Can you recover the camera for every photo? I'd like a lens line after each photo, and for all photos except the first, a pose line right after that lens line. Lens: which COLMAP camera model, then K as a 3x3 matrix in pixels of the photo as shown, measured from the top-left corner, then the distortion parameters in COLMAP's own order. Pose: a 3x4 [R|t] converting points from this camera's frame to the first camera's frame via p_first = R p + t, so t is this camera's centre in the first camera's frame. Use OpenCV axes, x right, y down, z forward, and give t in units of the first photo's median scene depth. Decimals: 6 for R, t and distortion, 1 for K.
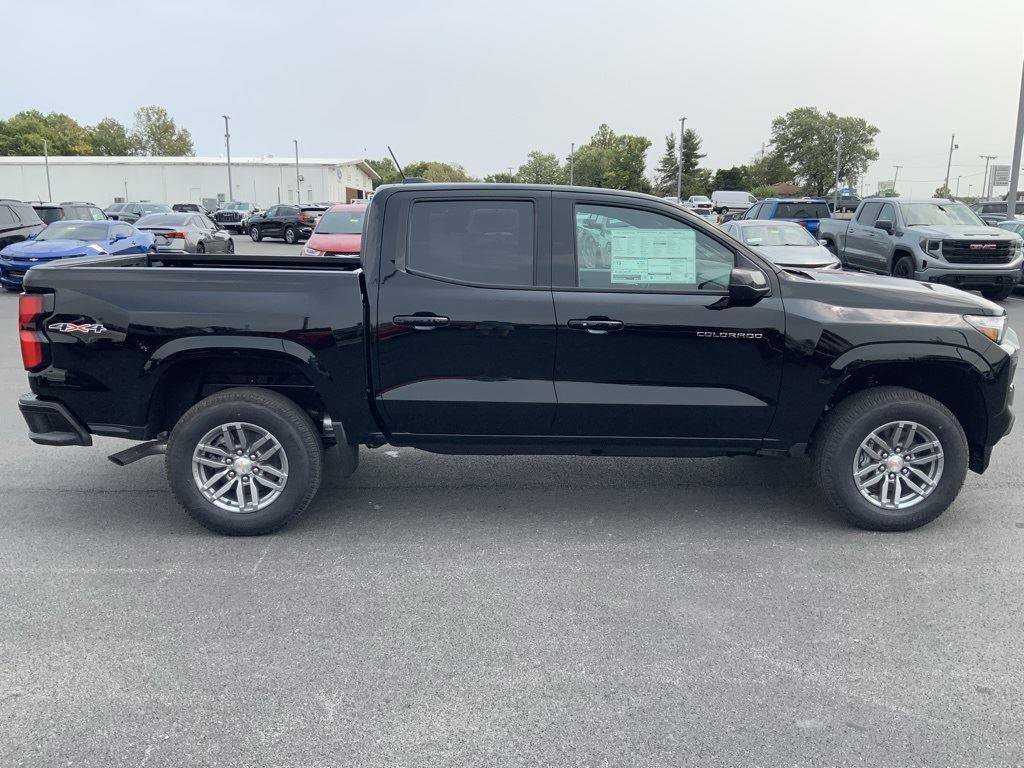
lens RADIAL K [[854.3, 0, 512.3], [0, 854.3, 389.4], [0, 0, 1]] dist [0.056218, -0.122450]
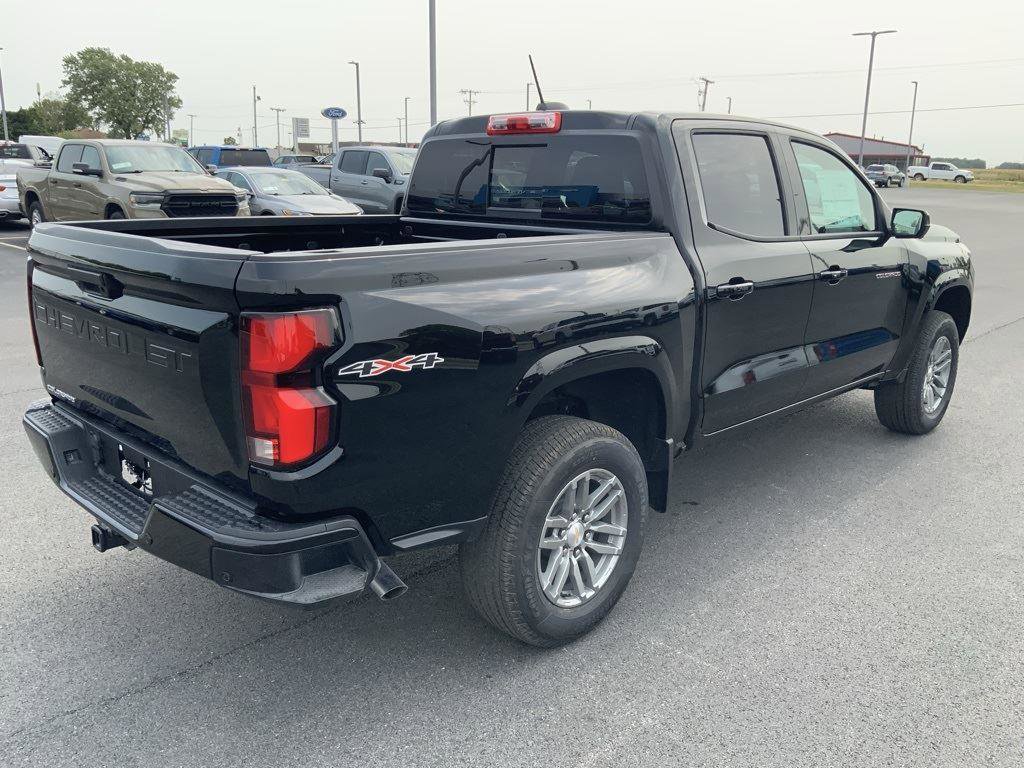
lens RADIAL K [[854.3, 0, 512.3], [0, 854.3, 389.4], [0, 0, 1]] dist [0.056218, -0.122450]
pose [[0.718472, -0.172413, 0.673848, -0.195313], [0.134434, 0.984945, 0.108675, -0.025193], [-0.682440, 0.012508, 0.730834, 0.137912]]
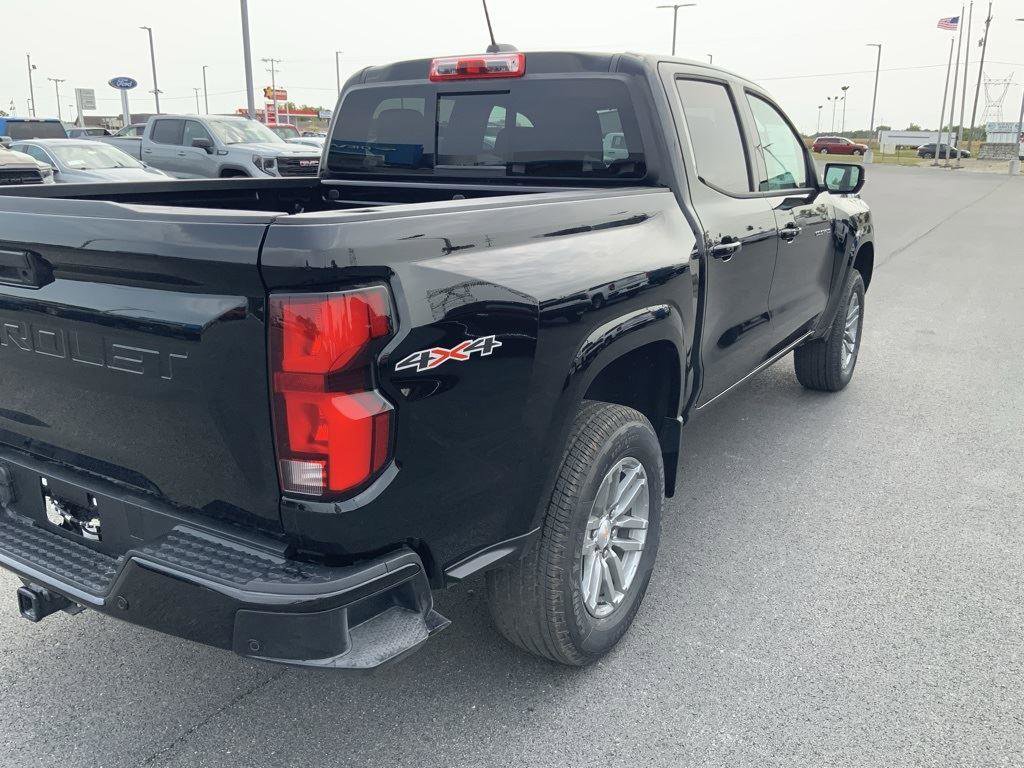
lens RADIAL K [[854.3, 0, 512.3], [0, 854.3, 389.4], [0, 0, 1]] dist [0.056218, -0.122450]
pose [[0.555247, -0.234992, 0.797797, -0.198917], [0.168724, 0.971133, 0.168620, -0.028942], [-0.814391, 0.040982, 0.578867, 0.178653]]
